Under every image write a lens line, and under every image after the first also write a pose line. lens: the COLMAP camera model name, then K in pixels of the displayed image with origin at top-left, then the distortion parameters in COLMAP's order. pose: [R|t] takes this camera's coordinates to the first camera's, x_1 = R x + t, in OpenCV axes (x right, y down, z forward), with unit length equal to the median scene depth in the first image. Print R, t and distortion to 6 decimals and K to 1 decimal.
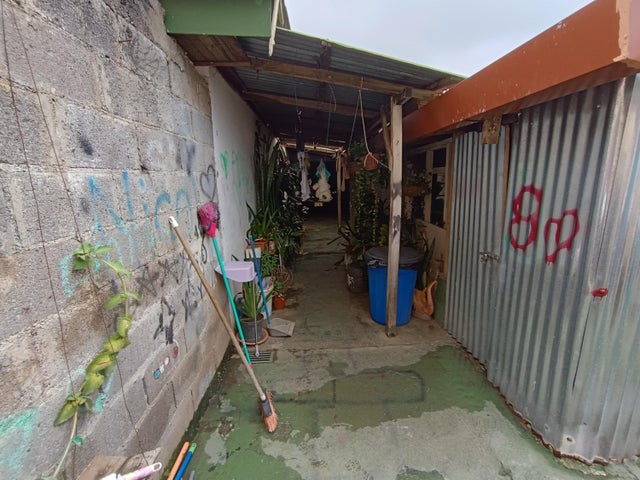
lens RADIAL K [[294.5, 0, 319.1], [0, 294.5, 240.5], [0, 0, 1]] dist [-0.004505, 0.003354]
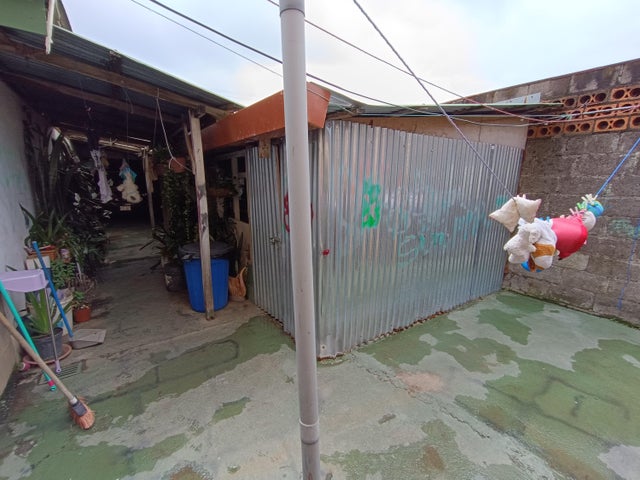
lens RADIAL K [[294.5, 0, 319.0], [0, 294.5, 244.6], [0, 0, 1]] dist [-0.004505, 0.003354]
pose [[0.838858, -0.084919, 0.537685, 0.009298], [0.084149, 0.996113, 0.026037, 0.048574], [-0.537806, 0.023405, 0.842743, -0.227909]]
